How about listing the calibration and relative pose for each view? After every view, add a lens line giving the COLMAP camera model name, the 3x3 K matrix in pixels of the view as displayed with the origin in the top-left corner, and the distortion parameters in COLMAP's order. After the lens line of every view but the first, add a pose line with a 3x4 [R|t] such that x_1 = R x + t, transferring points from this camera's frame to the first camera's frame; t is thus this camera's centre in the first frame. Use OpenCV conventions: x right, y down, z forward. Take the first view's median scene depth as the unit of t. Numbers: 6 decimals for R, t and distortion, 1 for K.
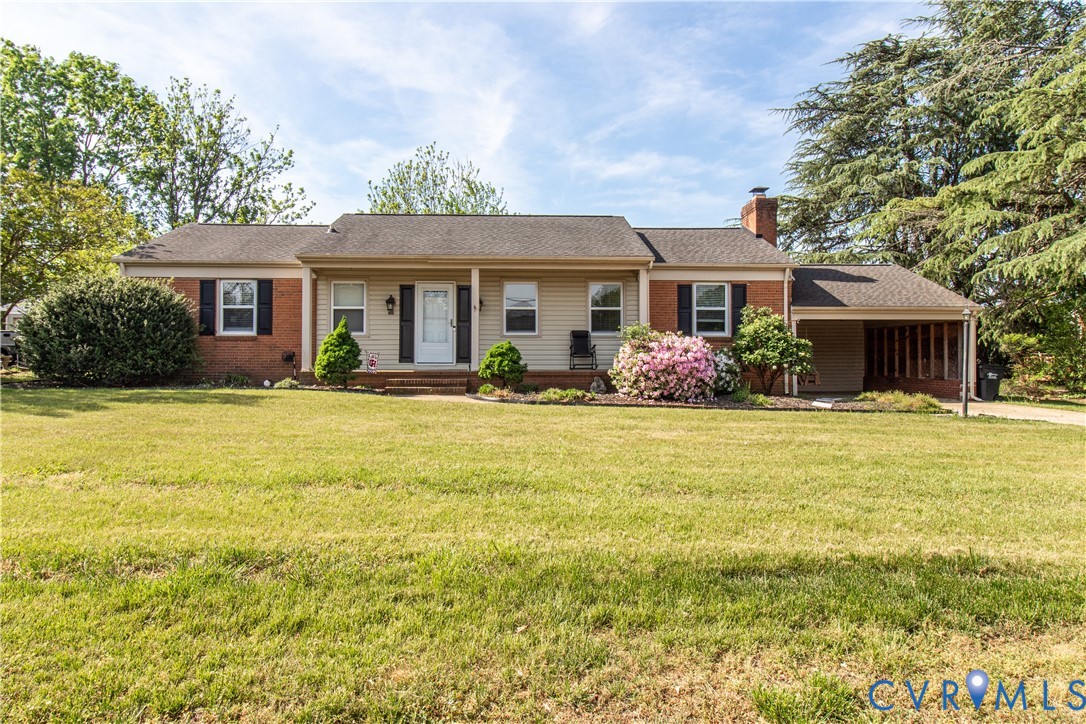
lens RADIAL K [[697.7, 0, 545.5], [0, 697.7, 364.2], [0, 0, 1]] dist [0.004255, -0.011846]
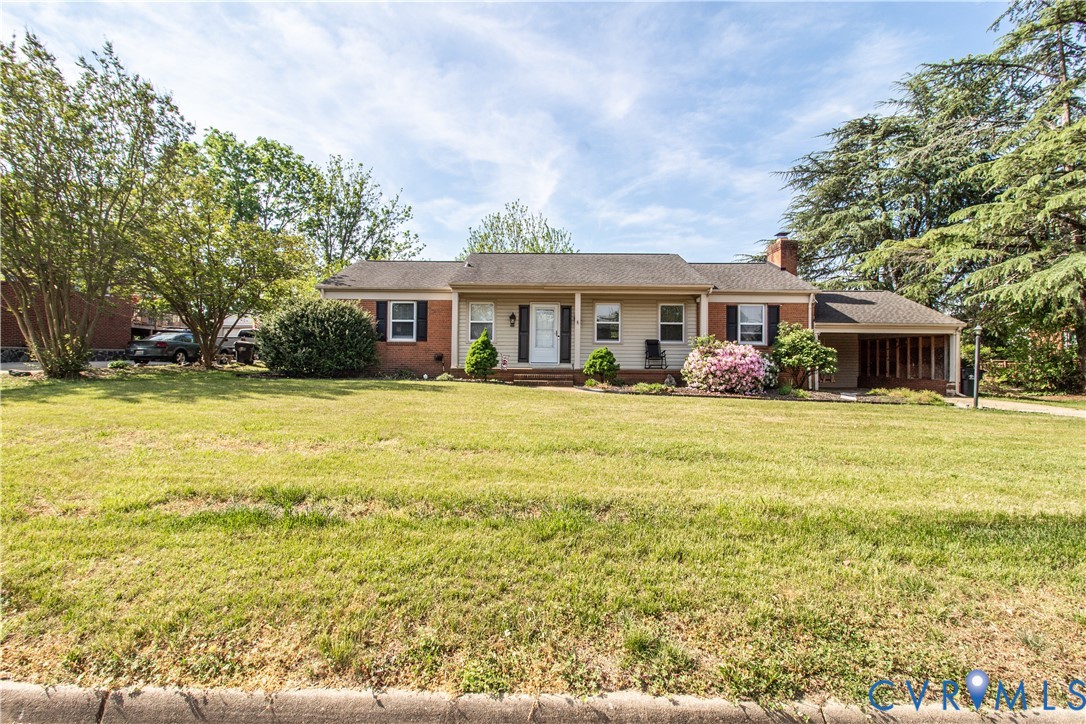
lens RADIAL K [[519.7, 0, 546.4], [0, 519.7, 359.5], [0, 0, 1]] dist [0.000519, 0.002102]
pose [[0.998190, 0.009733, -0.059352, -0.081537], [-0.010260, 0.999911, -0.008577, 0.000277], [0.059263, 0.009170, 0.998200, -0.005827]]
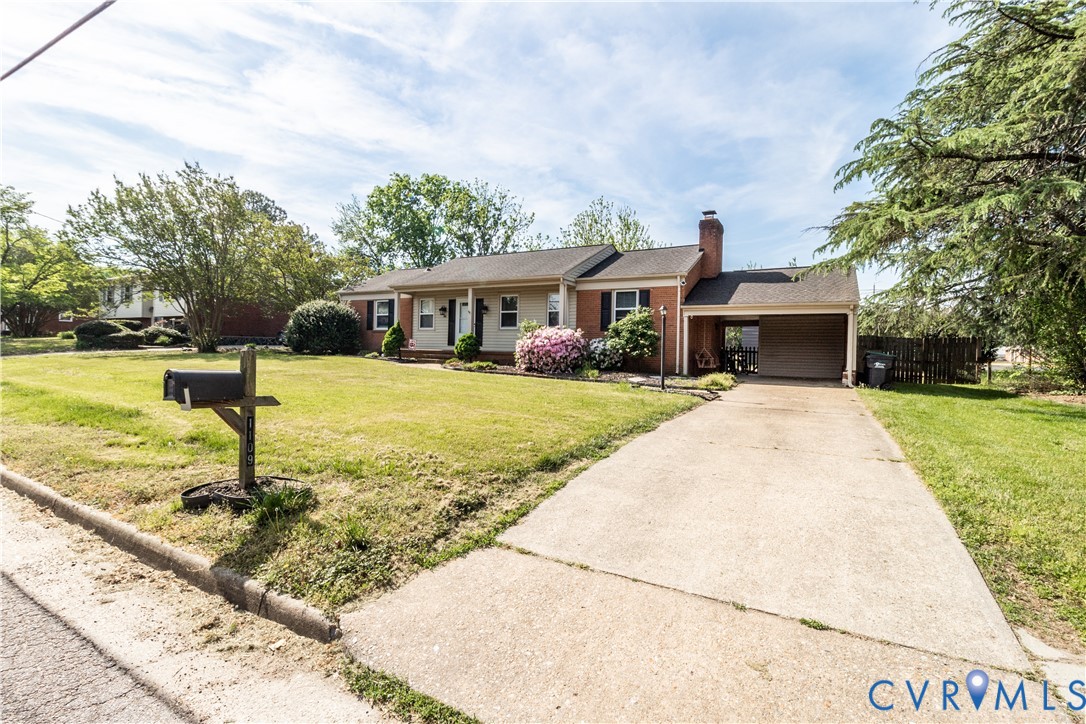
lens RADIAL K [[519.7, 0, 547.0], [0, 519.7, 353.6], [0, 0, 1]] dist [0.000519, 0.002102]
pose [[0.845501, 0.020543, -0.533578, 0.576344], [-0.020246, 0.999774, 0.006410, 0.003664], [0.533589, 0.005384, 0.845727, 0.053732]]
